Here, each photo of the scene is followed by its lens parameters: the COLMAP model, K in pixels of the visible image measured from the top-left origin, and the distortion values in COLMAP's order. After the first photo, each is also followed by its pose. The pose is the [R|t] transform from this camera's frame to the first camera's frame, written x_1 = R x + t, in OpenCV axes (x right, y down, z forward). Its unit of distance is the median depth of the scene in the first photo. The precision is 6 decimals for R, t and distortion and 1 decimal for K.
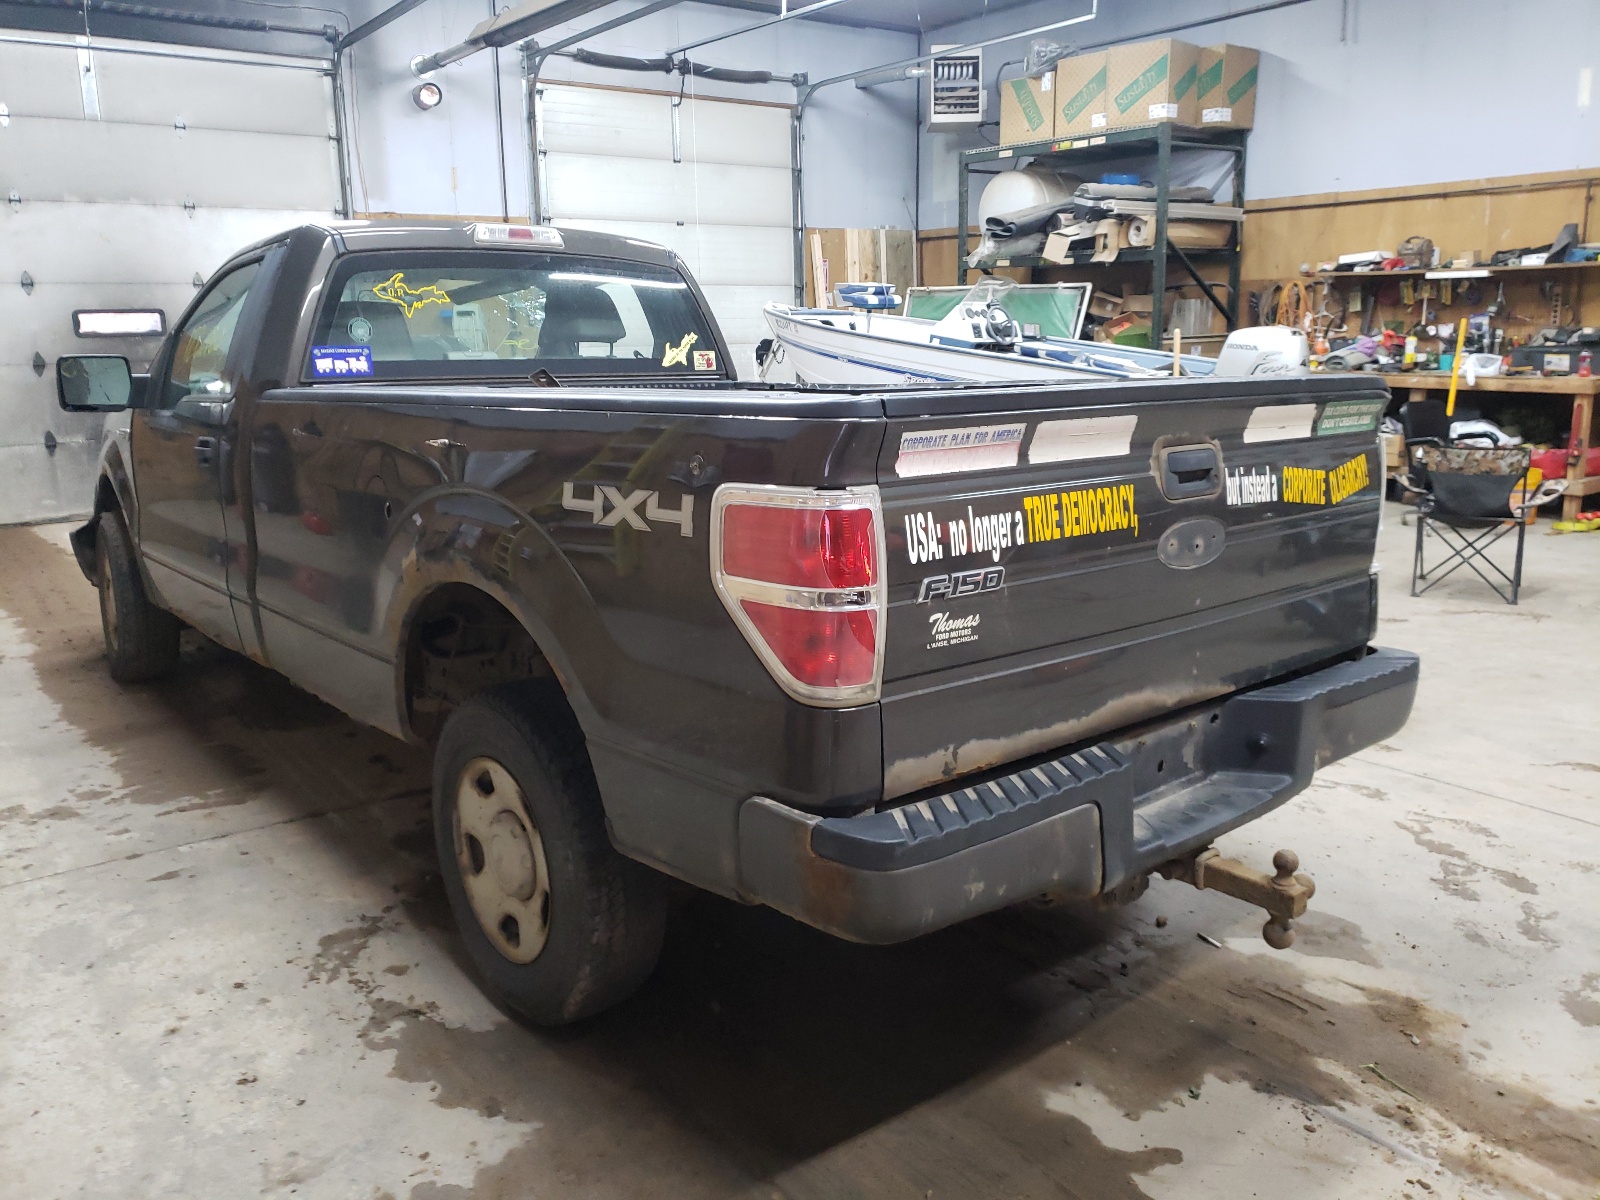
lens RADIAL K [[1220.6, 0, 812.1], [0, 1220.6, 601.8], [0, 0, 1]] dist [0.057960, -0.042218]
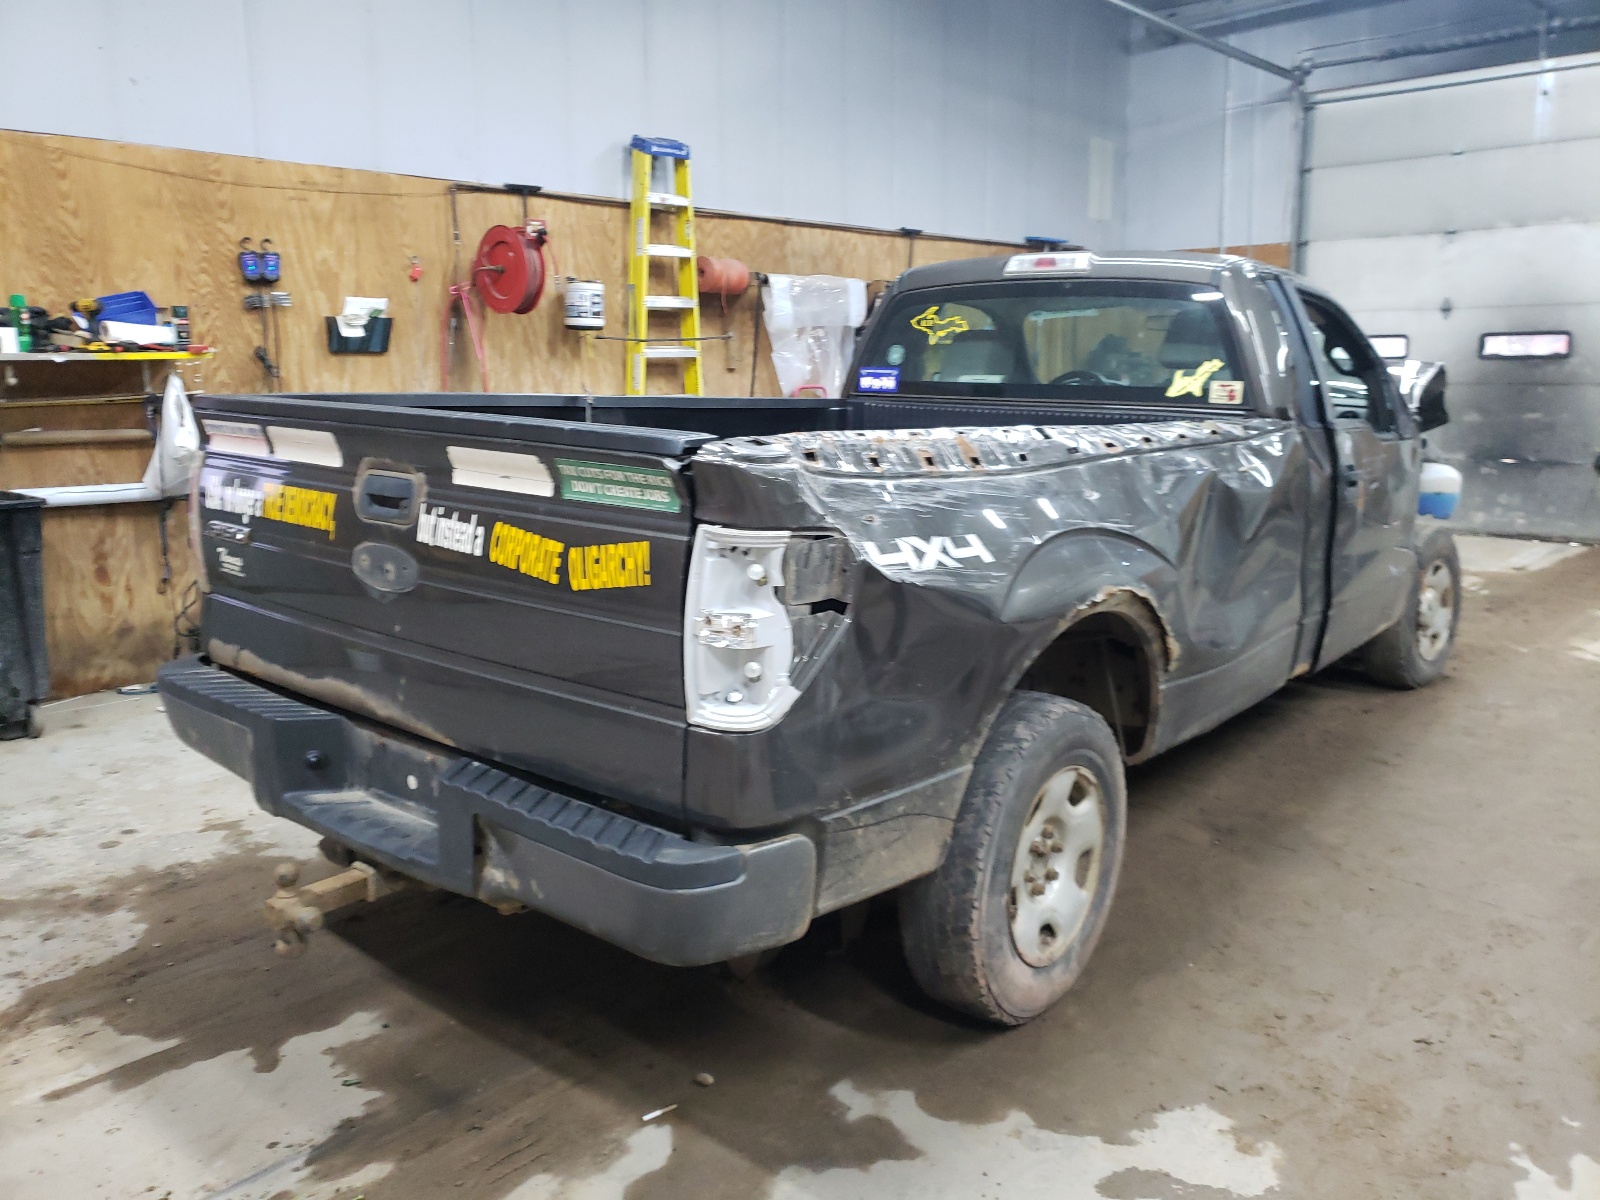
lens RADIAL K [[1220.6, 0, 812.1], [0, 1220.6, 601.8], [0, 0, 1]] dist [0.057960, -0.042218]
pose [[0.185959, 0.203736, -0.961203, 1.257226], [-0.217656, 0.962504, 0.161903, -0.241857], [0.958147, 0.179104, 0.223331, 1.024923]]
